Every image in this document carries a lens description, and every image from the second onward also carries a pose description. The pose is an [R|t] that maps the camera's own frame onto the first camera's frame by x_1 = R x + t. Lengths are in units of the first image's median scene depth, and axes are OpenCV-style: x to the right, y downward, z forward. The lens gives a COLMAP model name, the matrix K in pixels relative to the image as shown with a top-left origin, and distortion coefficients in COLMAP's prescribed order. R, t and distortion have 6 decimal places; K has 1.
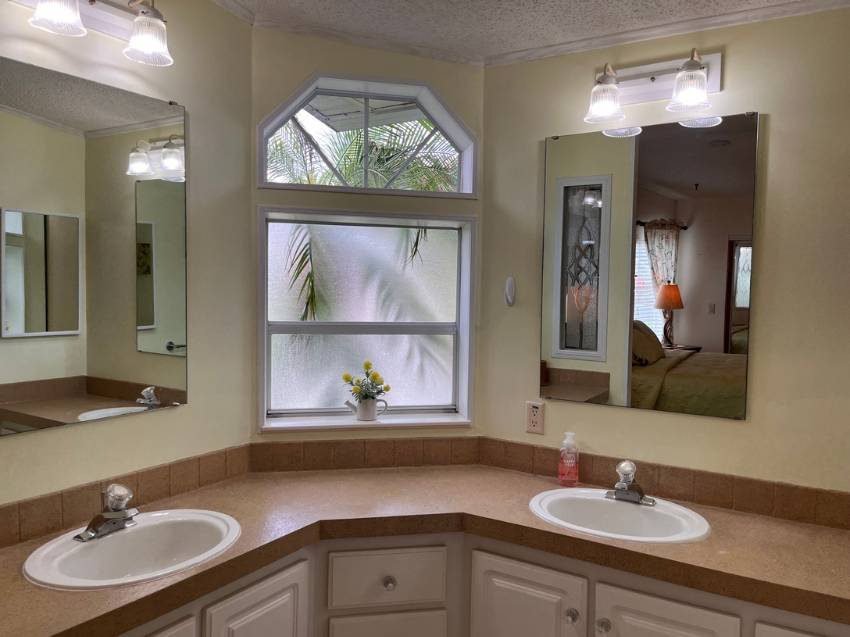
lens RADIAL K [[652.1, 0, 436.2], [0, 652.1, 319.8], [0, 0, 1]] dist [0.058053, -0.075238]
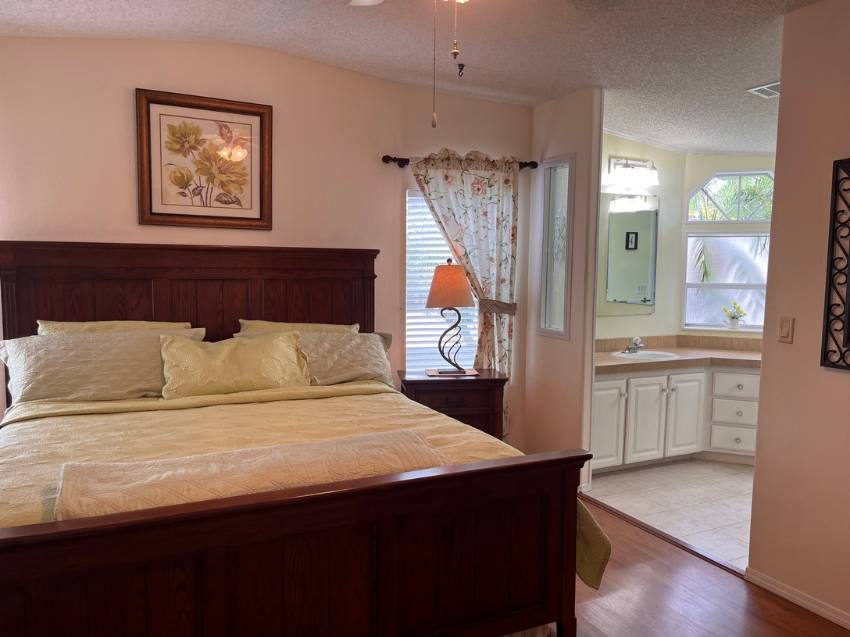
lens RADIAL K [[652.1, 0, 436.2], [0, 652.1, 319.8], [0, 0, 1]] dist [0.058053, -0.075238]
pose [[0.853412, 0.037378, -0.519895, 0.184044], [-0.029368, 0.999289, 0.023637, 0.101695], [0.520409, -0.004904, 0.853903, -1.360463]]
